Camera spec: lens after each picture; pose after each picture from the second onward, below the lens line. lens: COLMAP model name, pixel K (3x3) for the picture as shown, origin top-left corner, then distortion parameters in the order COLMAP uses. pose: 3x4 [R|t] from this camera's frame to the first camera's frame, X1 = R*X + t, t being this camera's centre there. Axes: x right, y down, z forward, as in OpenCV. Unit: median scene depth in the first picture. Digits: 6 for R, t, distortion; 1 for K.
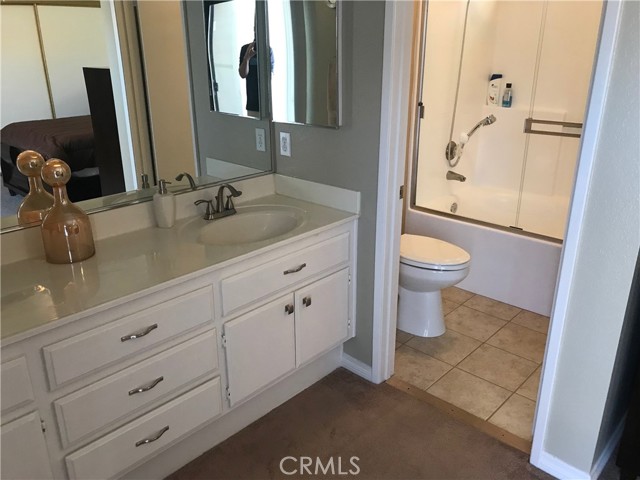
lens RADIAL K [[528.9, 0, 320.5], [0, 528.9, 237.9], [0, 0, 1]] dist [0.004393, 0.000219]
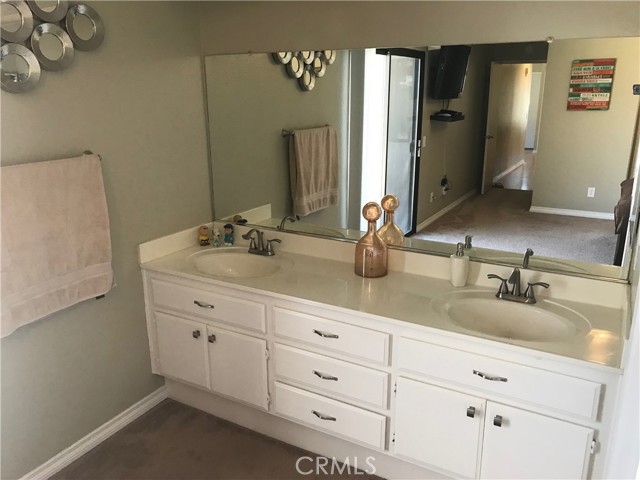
lens RADIAL K [[528.9, 0, 320.3], [0, 528.9, 241.2], [0, 0, 1]] dist [0.004393, 0.000219]
pose [[0.225157, 0.268696, -0.936540, 0.650510], [-0.336363, 0.923561, 0.184106, -0.214687], [0.914420, 0.273565, 0.298326, 0.409354]]
